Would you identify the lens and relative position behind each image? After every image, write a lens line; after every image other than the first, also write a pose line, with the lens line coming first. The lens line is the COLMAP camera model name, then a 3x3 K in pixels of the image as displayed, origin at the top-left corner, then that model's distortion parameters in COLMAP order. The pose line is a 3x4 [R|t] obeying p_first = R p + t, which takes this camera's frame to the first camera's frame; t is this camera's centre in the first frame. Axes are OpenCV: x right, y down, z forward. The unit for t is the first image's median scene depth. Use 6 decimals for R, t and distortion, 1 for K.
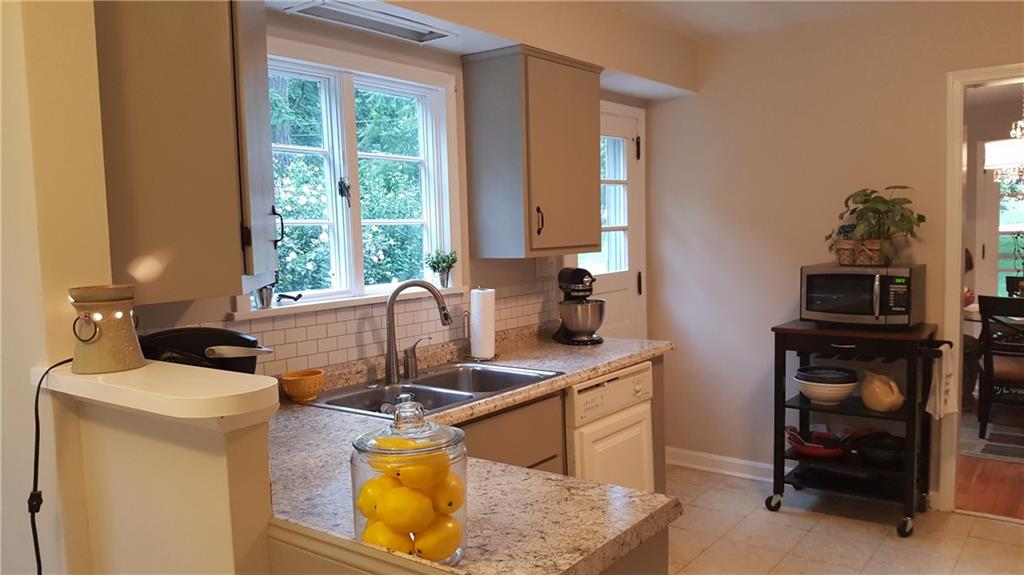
lens RADIAL K [[754.2, 0, 508.5], [0, 754.2, 297.1], [0, 0, 1]] dist [0.157630, -0.364169]
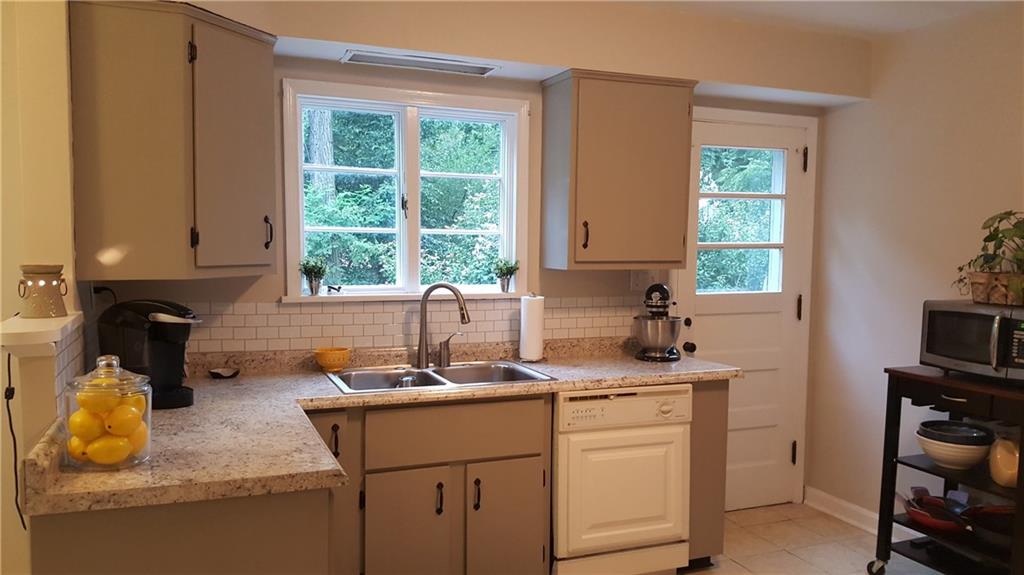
lens RADIAL K [[754.2, 0, 508.5], [0, 754.2, 297.1], [0, 0, 1]] dist [0.157630, -0.364169]
pose [[0.864067, 0.075645, -0.497661, 0.467742], [-0.080688, 0.996674, 0.011401, -0.018445], [0.496869, 0.030304, 0.867297, 0.041940]]
